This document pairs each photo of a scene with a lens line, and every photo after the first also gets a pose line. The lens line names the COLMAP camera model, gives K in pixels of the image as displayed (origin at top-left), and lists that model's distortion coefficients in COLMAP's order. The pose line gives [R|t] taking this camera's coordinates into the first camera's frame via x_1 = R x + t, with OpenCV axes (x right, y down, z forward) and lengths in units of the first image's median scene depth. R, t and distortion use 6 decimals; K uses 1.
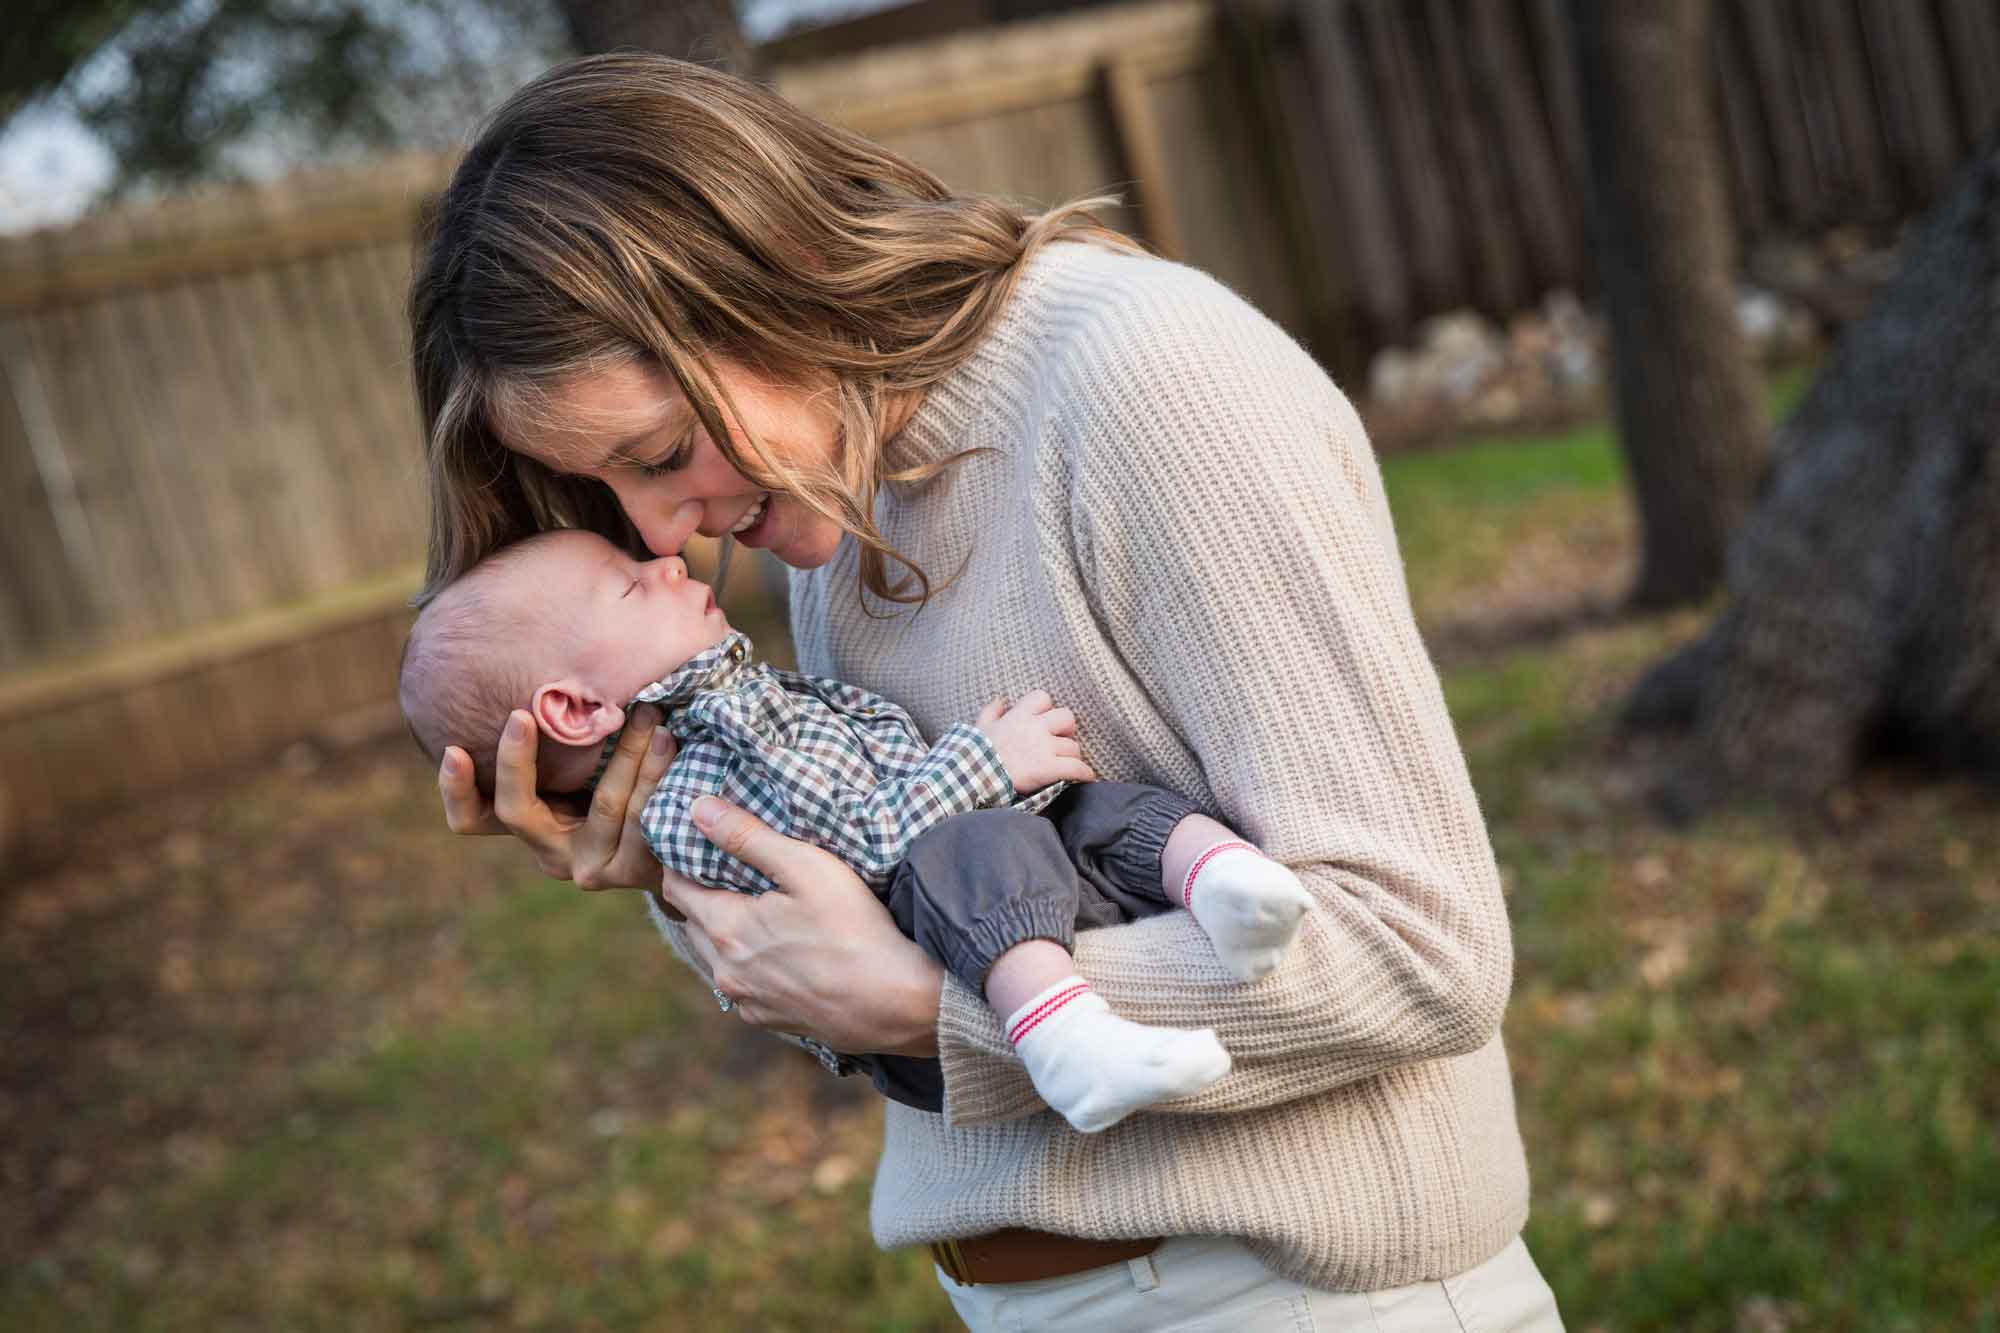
lens RADIAL K [[3686.0, 0, 1000.0], [0, 3686.0, 666.5], [0, 0, 1]] dist [0.035017, 0.111835]
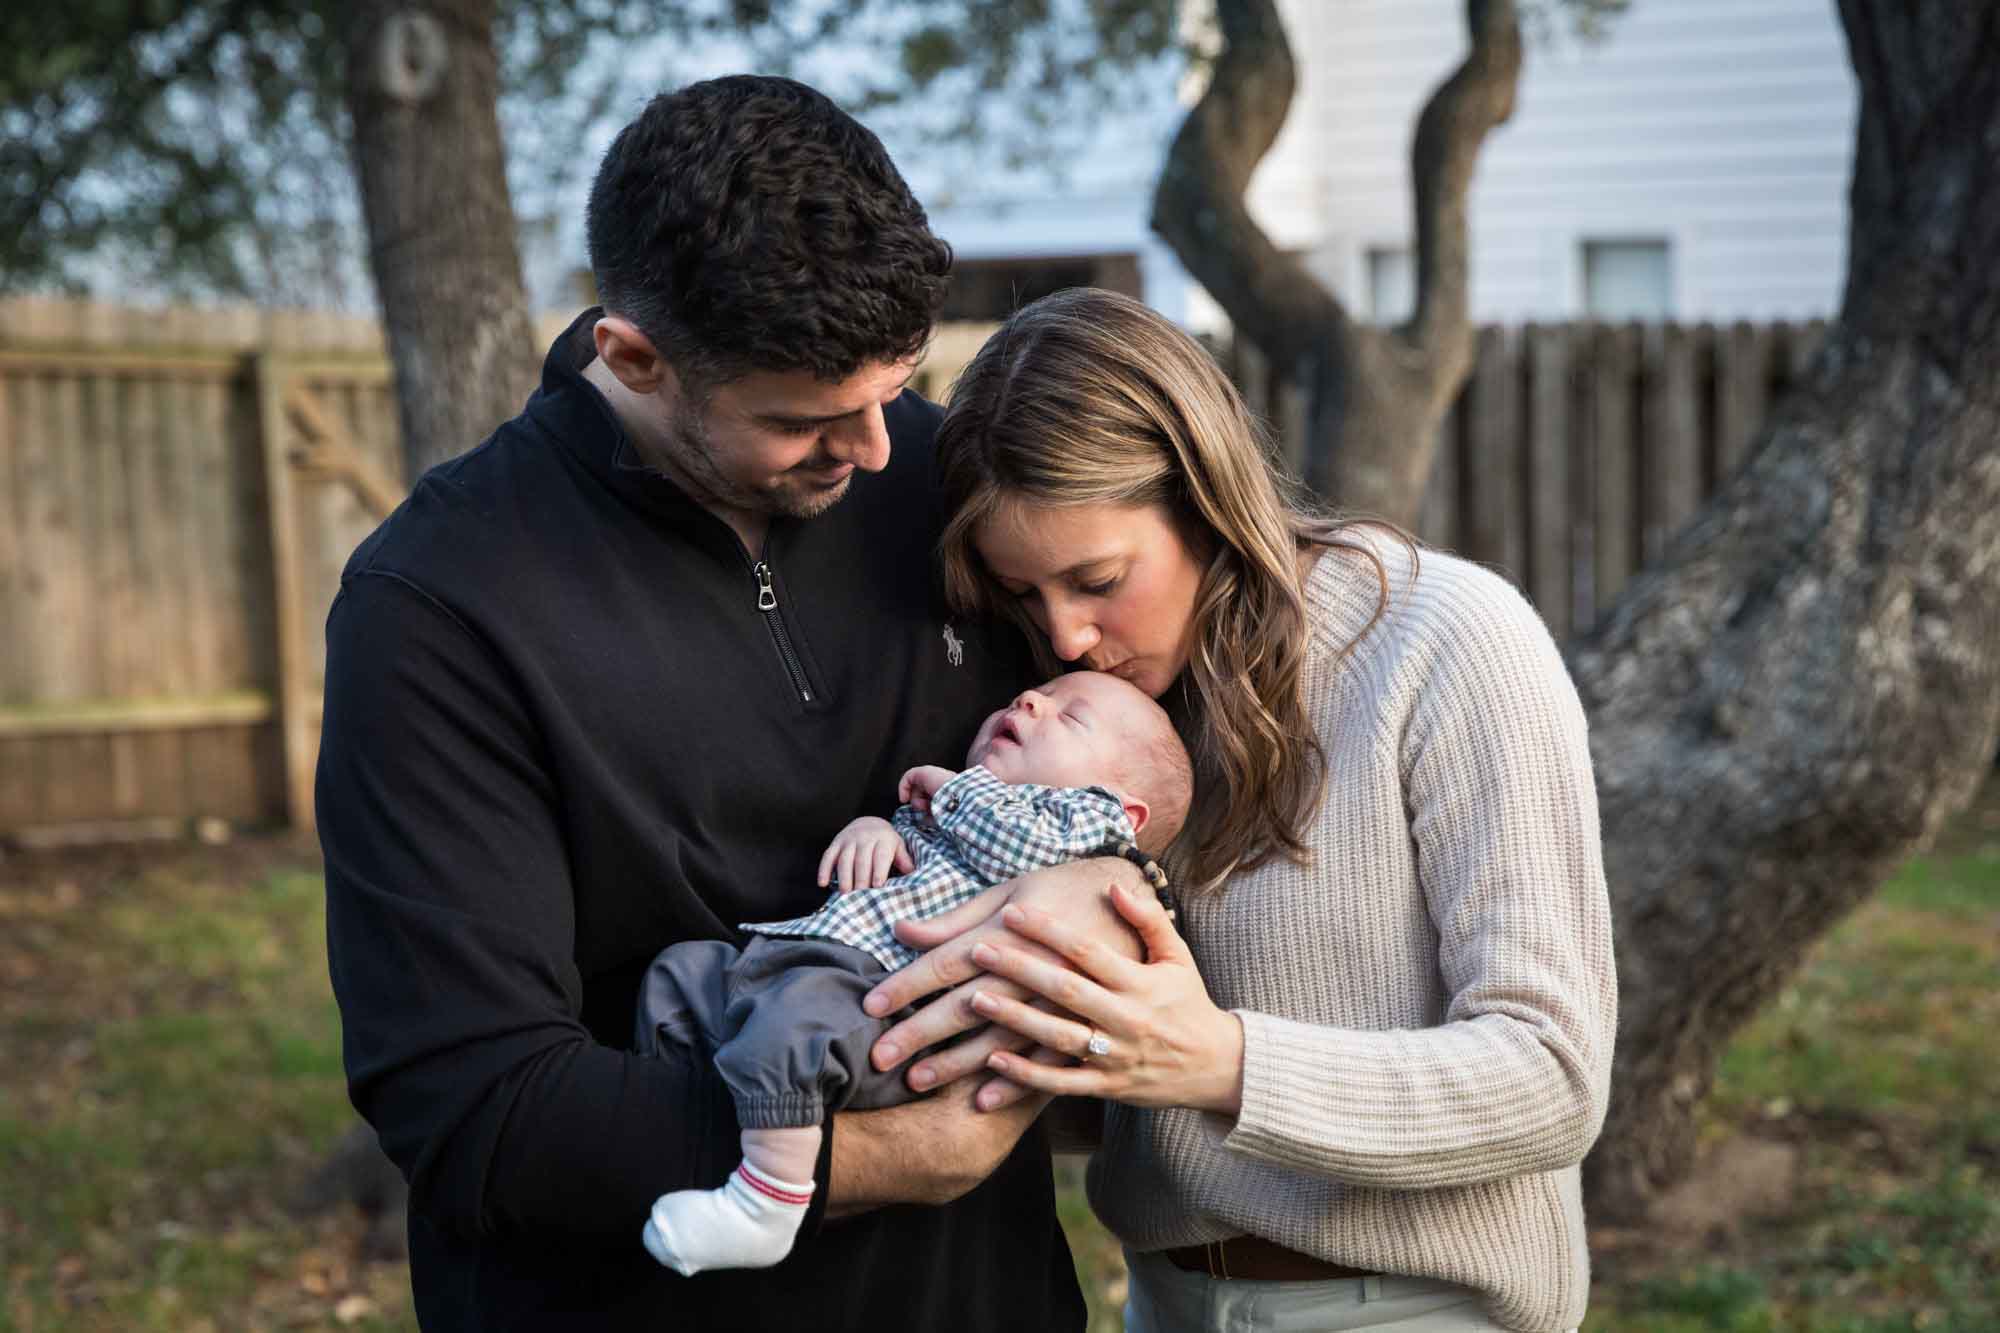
lens RADIAL K [[3884.2, 0, 1000.0], [0, 3884.2, 666.5], [0, 0, 1]] dist [0.009586, -0.093316]
pose [[0.972779, 0.227867, 0.042166, 0.029235], [-0.223790, 0.970982, -0.084336, 0.003283], [-0.060160, 0.072604, 0.995545, -0.105237]]
